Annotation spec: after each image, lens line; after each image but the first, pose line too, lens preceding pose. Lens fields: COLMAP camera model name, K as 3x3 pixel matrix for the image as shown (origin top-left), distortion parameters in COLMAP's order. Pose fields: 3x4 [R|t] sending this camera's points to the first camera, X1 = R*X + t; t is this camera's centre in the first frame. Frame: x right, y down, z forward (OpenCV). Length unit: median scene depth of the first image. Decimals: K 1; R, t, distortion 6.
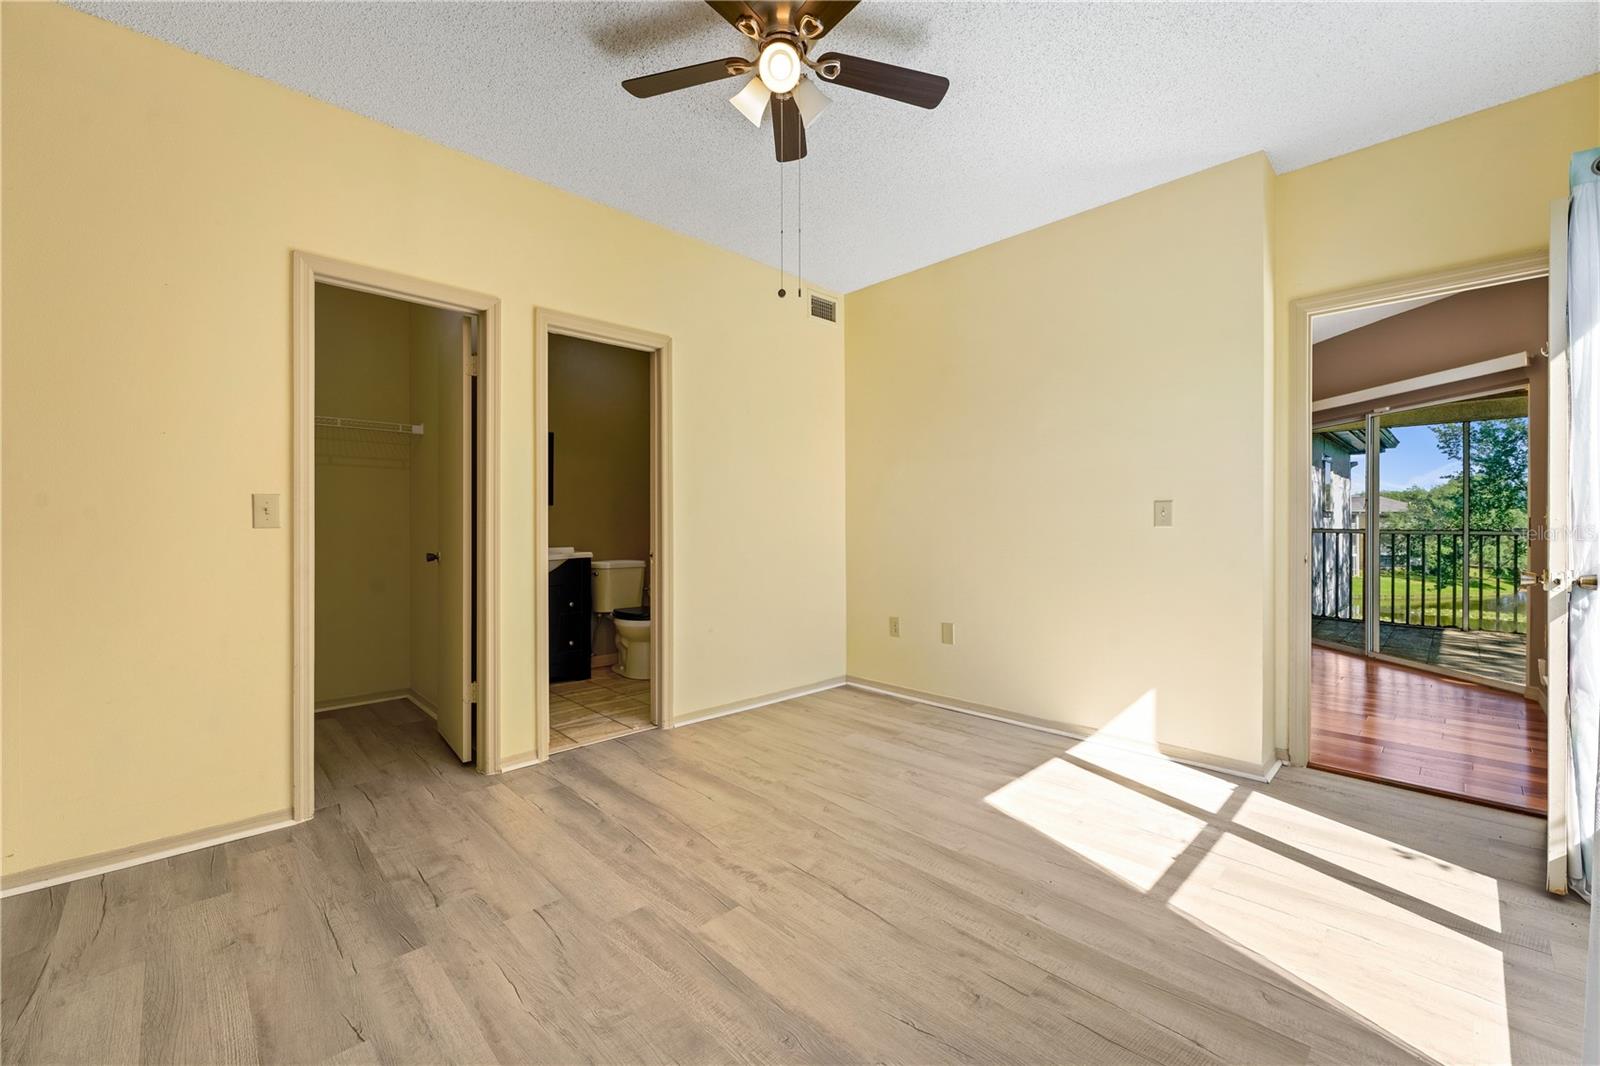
lens RADIAL K [[649.0, 0, 799.0], [0, 649.0, 522.7], [0, 0, 1]] dist [-0.001779, -0.000217]
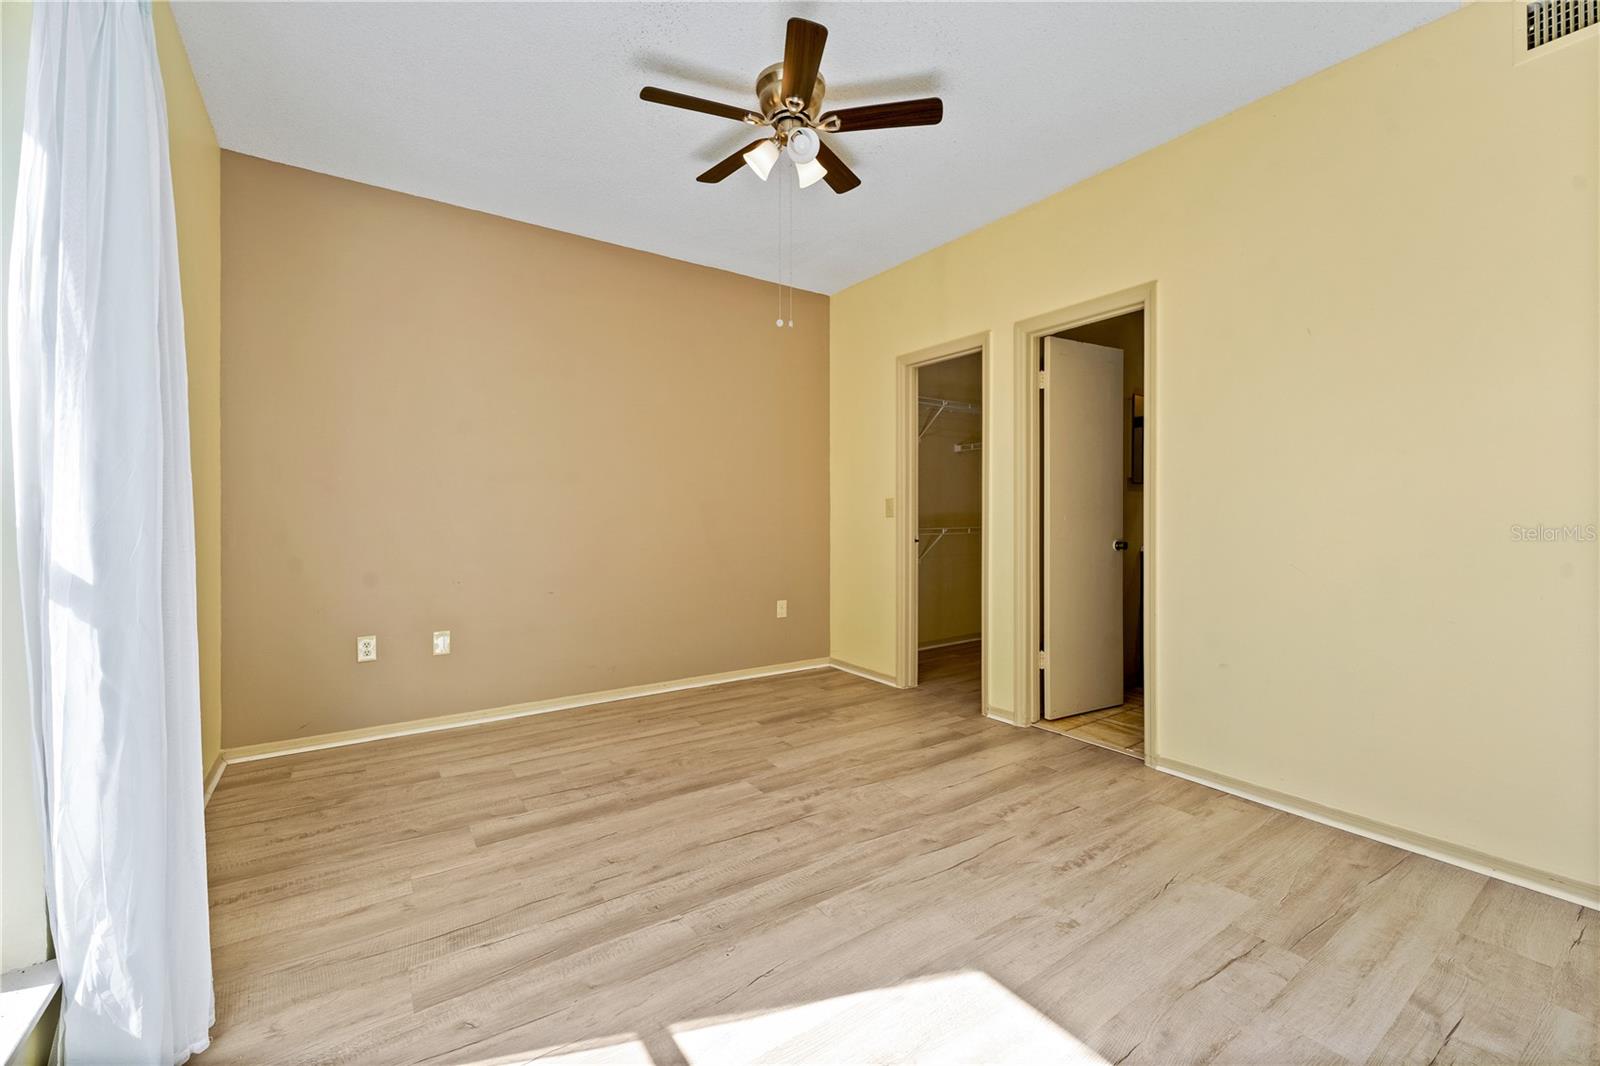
lens RADIAL K [[649.0, 0, 799.0], [0, 649.0, 522.7], [0, 0, 1]] dist [-0.001779, -0.000217]
pose [[-0.166690, 0.011629, -0.985941, 1.085882], [0.003667, 0.999931, 0.011174, 0.000637], [0.986002, -0.001753, -0.166721, 1.135491]]
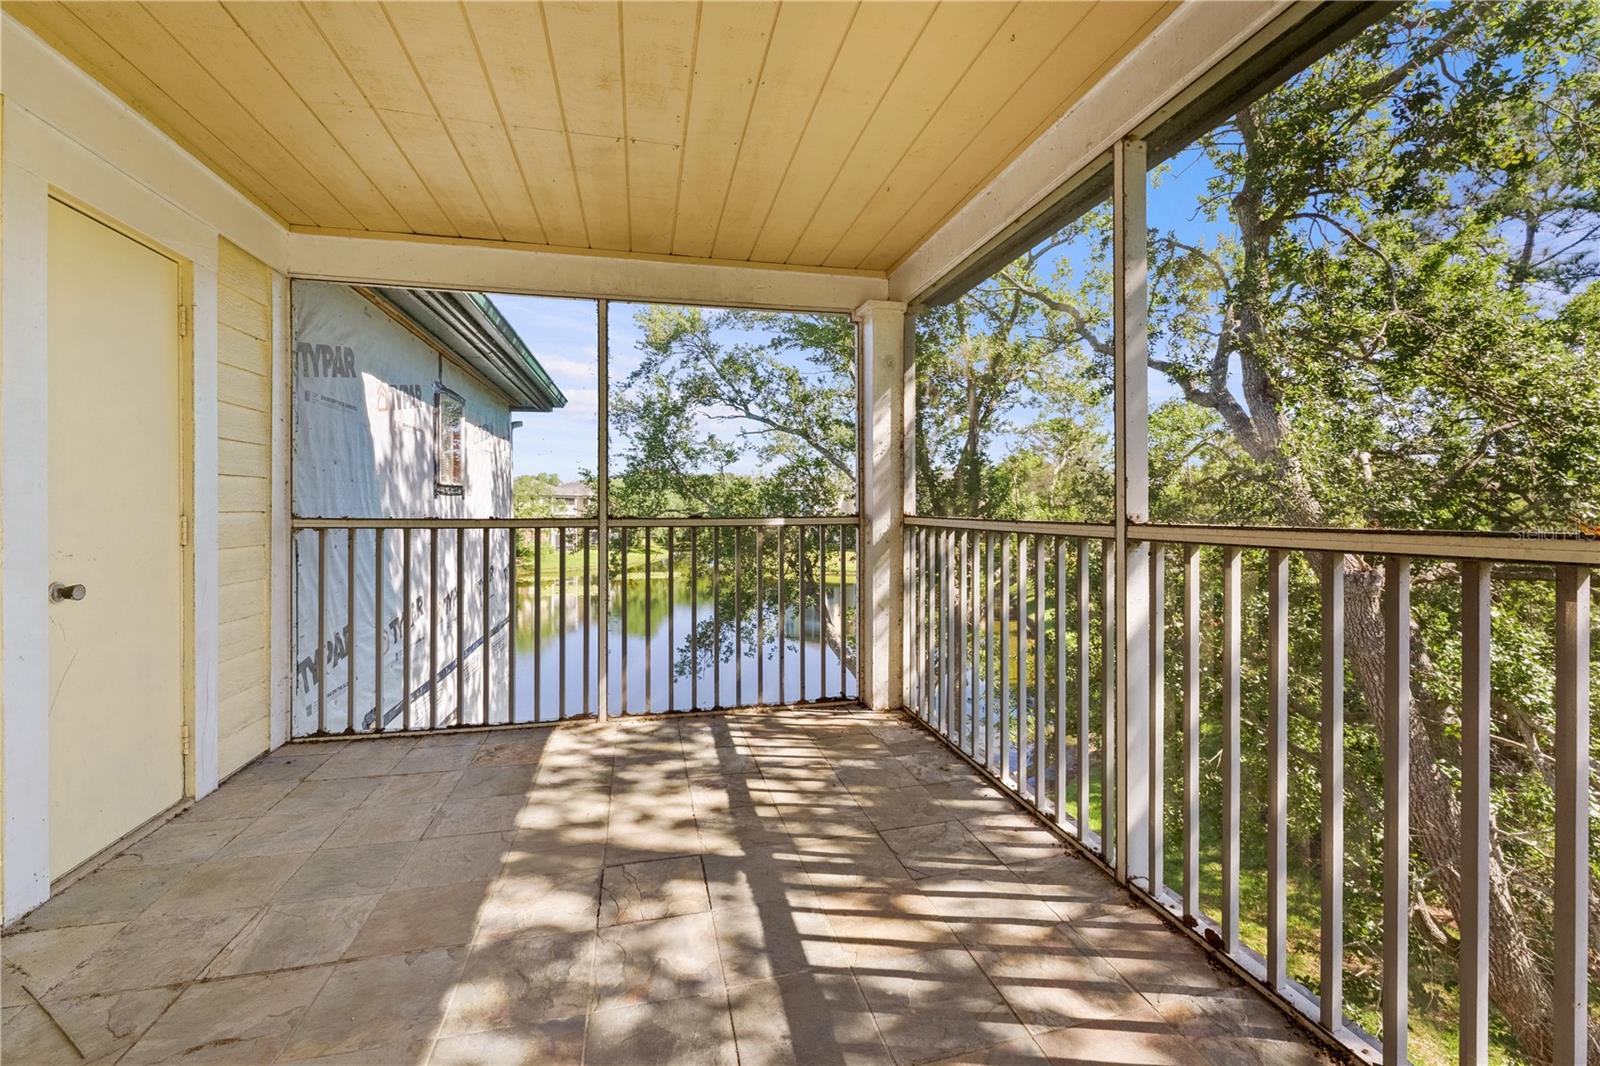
lens RADIAL K [[649.0, 0, 799.0], [0, 649.0, 522.7], [0, 0, 1]] dist [-0.001779, -0.000217]
pose [[0.509511, -0.023143, 0.860153, 0.072820], [-0.001325, 0.999616, 0.027680, 0.000139], [-0.860463, -0.015243, 0.509285, 0.066351]]
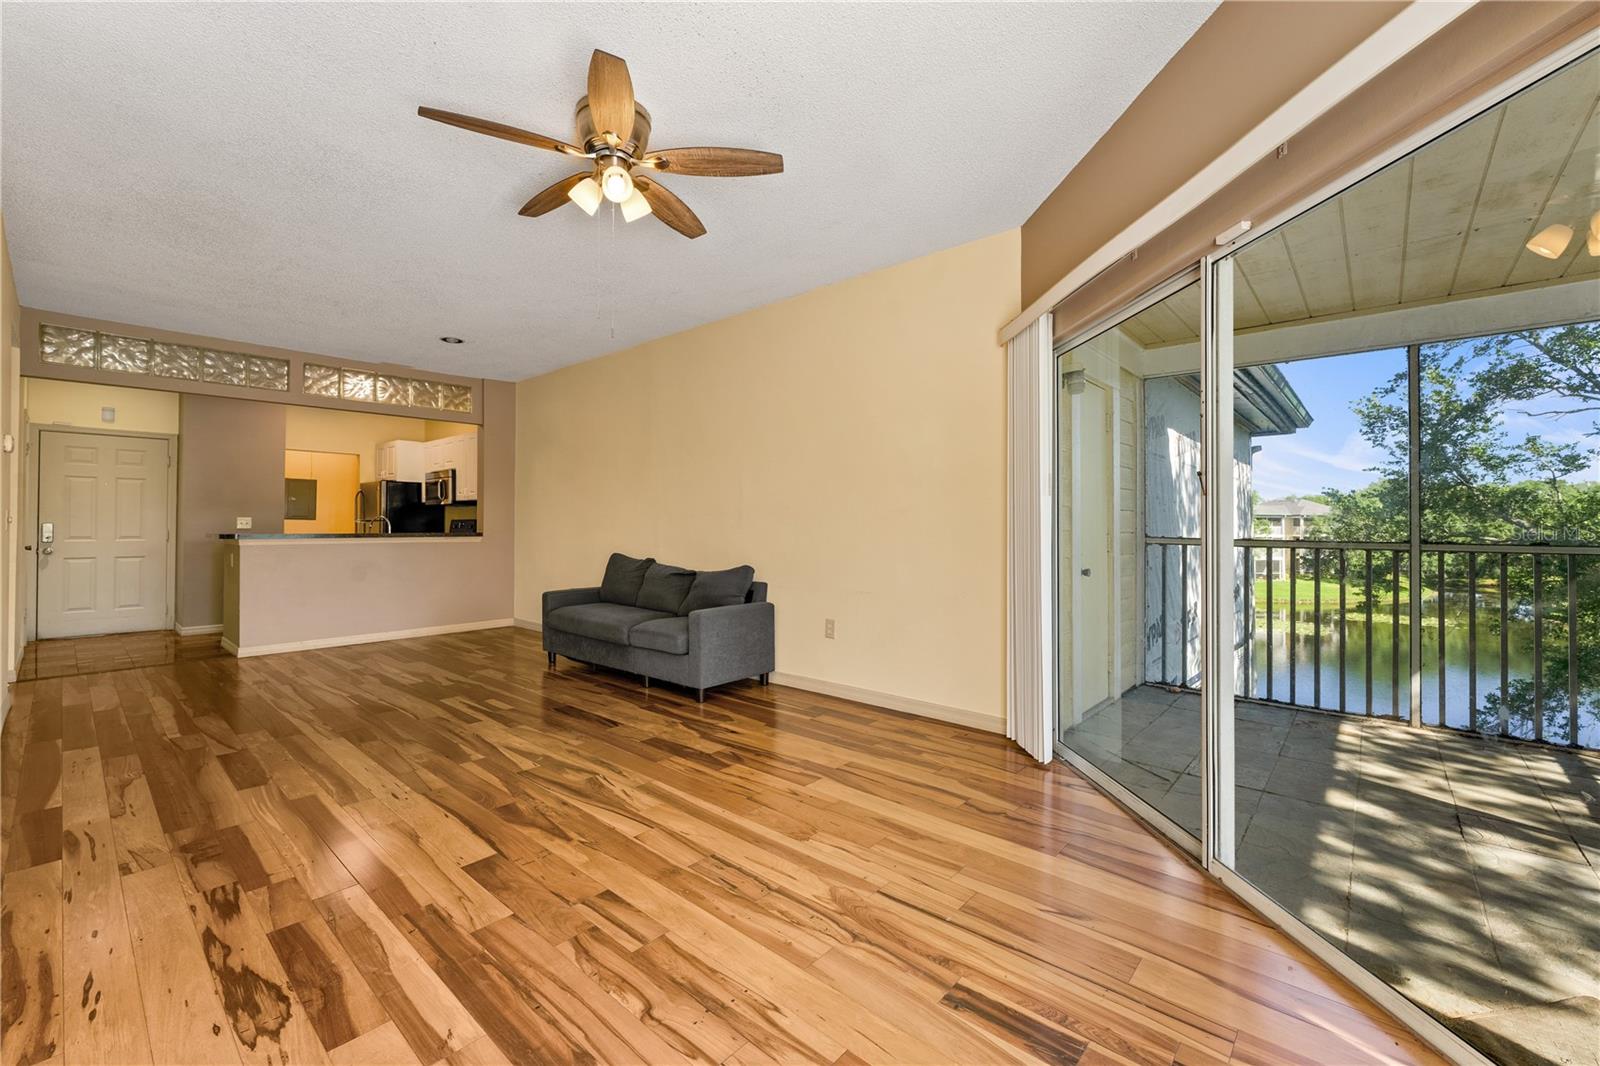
lens RADIAL K [[658.1, 0, 795.4], [0, 658.1, 513.1], [0, 0, 1]] dist [-0.000134, -0.000154]
pose [[0.997418, 0.008194, 0.071343, 0.050546], [-0.007284, 0.999889, -0.013016, -0.000221], [-0.071442, 0.012463, 0.997367, 0.052078]]
